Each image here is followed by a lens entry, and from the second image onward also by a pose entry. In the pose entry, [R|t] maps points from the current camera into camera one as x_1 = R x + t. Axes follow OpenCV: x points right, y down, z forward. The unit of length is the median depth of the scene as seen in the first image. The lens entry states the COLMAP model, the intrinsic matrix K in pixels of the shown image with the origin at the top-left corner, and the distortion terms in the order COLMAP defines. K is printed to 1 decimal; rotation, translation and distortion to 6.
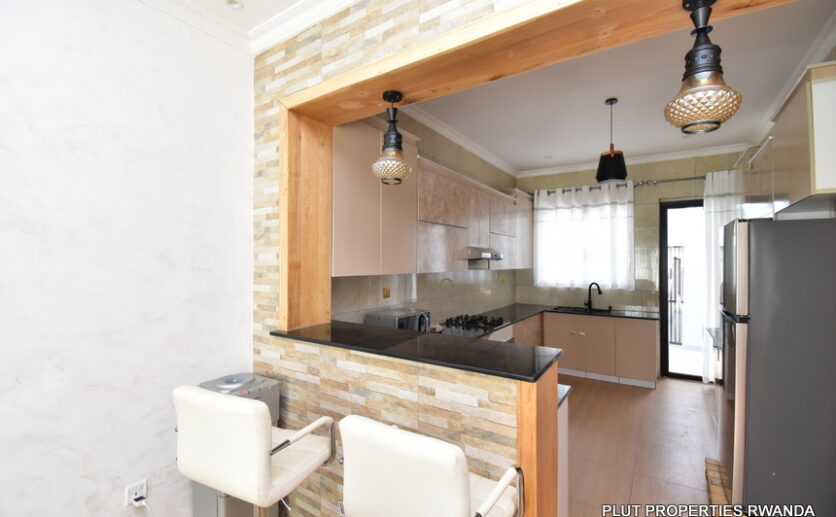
lens RADIAL K [[368.9, 0, 418.0], [0, 368.9, 258.5], [0, 0, 1]] dist [0.027646, -0.029571]
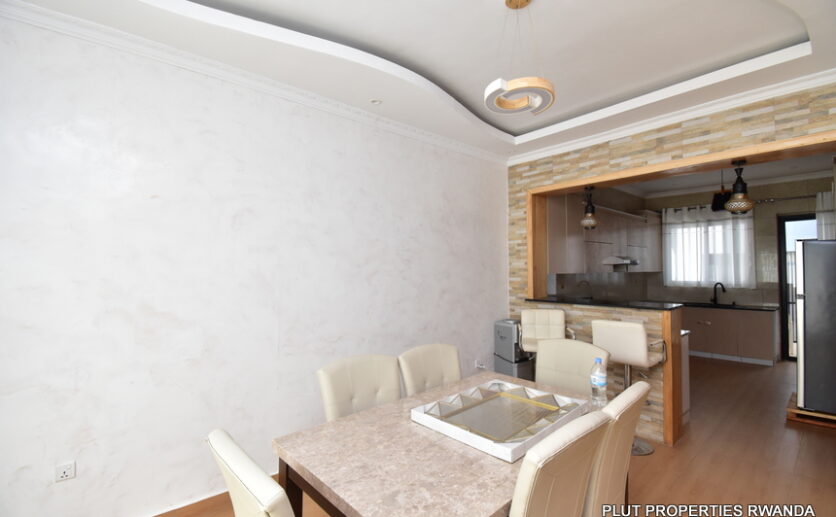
lens RADIAL K [[368.9, 0, 418.0], [0, 368.9, 258.5], [0, 0, 1]] dist [0.027646, -0.029571]
pose [[0.963328, -0.014021, -0.267962, -0.382981], [0.009095, 0.999766, -0.019613, 0.000311], [0.268174, 0.016457, 0.963230, -1.113236]]
